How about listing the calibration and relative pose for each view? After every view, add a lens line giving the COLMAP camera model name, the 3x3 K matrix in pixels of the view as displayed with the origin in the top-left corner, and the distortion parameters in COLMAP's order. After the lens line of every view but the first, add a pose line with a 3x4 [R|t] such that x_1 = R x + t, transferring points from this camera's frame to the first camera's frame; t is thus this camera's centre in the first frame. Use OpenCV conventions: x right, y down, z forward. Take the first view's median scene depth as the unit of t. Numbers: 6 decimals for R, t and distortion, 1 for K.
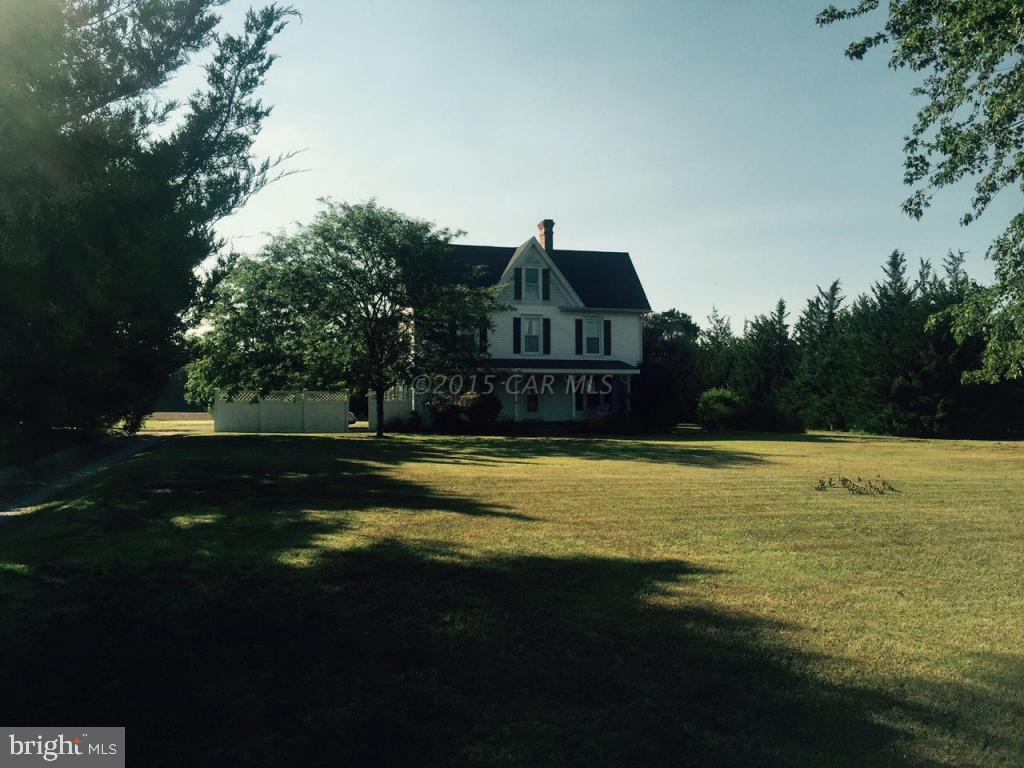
lens RADIAL K [[871.3, 0, 512.1], [0, 871.3, 383.7], [0, 0, 1]] dist [0.080203, -0.111375]
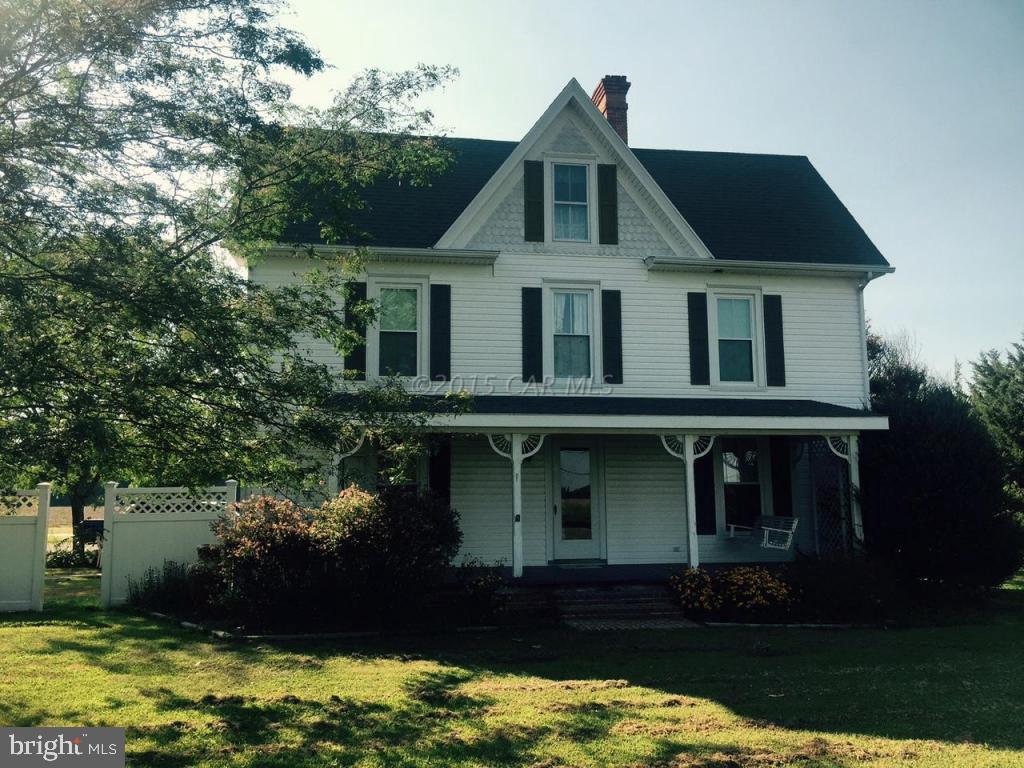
lens RADIAL K [[871.3, 0, 513.1], [0, 871.3, 383.5], [0, 0, 1]] dist [0.080203, -0.111375]
pose [[0.993329, -0.022758, -0.113051, 0.039171], [0.011346, 0.994864, -0.100586, 0.003844], [0.114760, 0.098632, 0.988485, 0.620596]]
